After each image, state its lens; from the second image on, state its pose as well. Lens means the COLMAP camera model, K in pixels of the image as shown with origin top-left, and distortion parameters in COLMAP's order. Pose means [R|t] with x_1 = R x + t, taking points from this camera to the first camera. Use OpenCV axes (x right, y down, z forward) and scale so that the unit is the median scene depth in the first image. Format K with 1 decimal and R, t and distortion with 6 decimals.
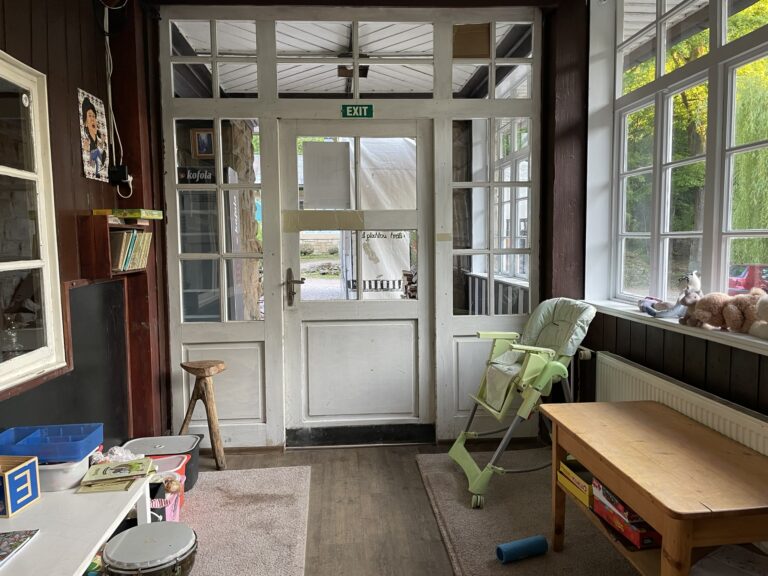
lens RADIAL K [[567.5, 0, 382.5], [0, 567.5, 283.2], [0, 0, 1]] dist [0.079646, -0.112537]
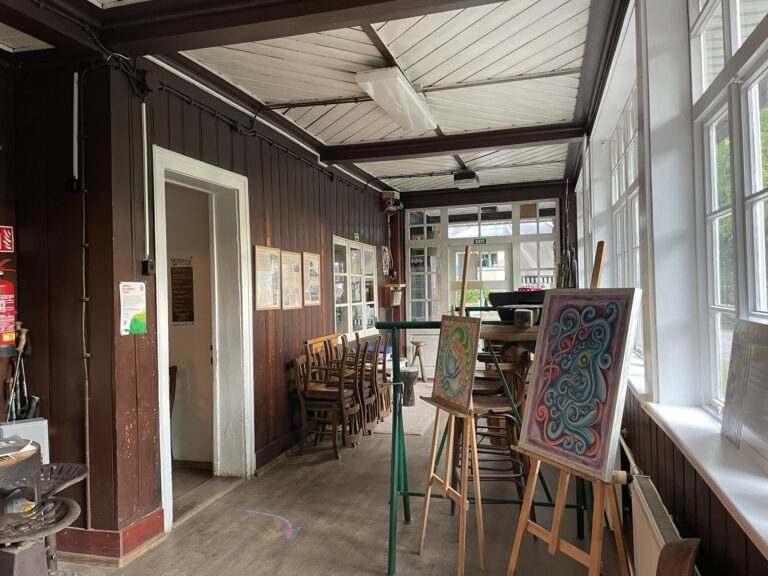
lens RADIAL K [[567.5, 0, 382.5], [0, 567.5, 283.2], [0, 0, 1]] dist [0.079646, -0.112537]
pose [[0.937624, -0.009968, -0.347509, 0.432087], [-0.017851, 0.996890, -0.076759, 0.077452], [0.347194, 0.078175, 0.934529, -1.490803]]
